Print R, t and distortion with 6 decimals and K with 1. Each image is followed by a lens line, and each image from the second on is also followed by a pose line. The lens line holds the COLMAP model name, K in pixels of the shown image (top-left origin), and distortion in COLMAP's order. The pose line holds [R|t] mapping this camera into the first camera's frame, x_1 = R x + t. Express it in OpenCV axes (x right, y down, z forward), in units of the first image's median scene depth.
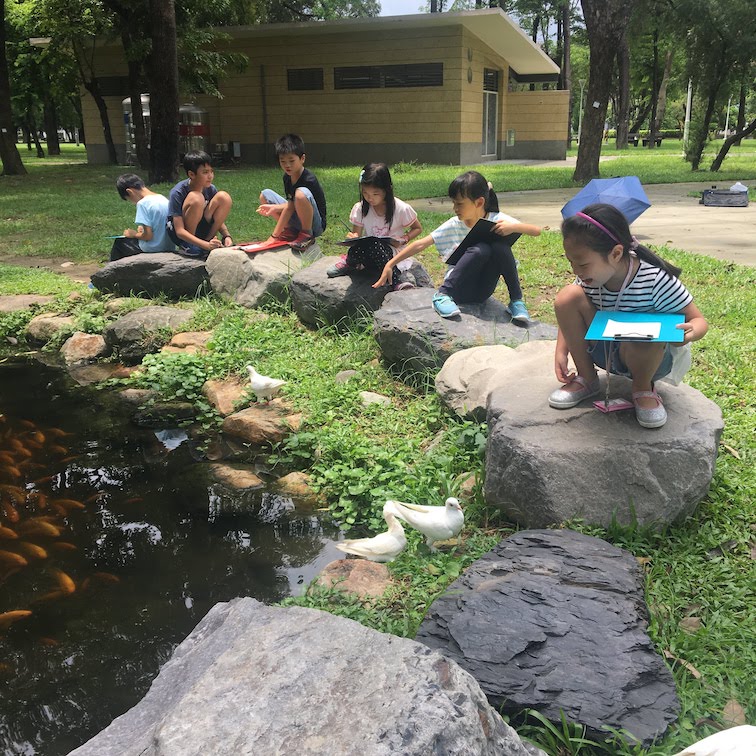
lens RADIAL K [[862.1, 0, 378.0], [0, 862.1, 378.0], [0, 0, 1]] dist [0.101801, -0.173462]
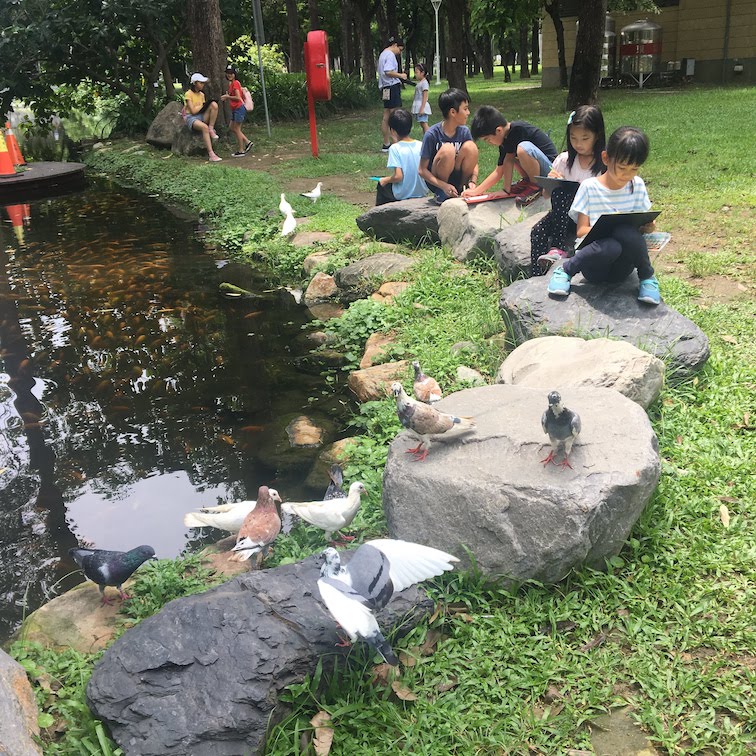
lens RADIAL K [[862.1, 0, 378.0], [0, 862.1, 378.0], [0, 0, 1]] dist [0.101801, -0.173462]
pose [[0.855152, 0.141982, -0.498554, 0.283715], [-0.097306, 0.988630, 0.114644, -0.053792], [0.509162, -0.049526, 0.859244, 0.094417]]
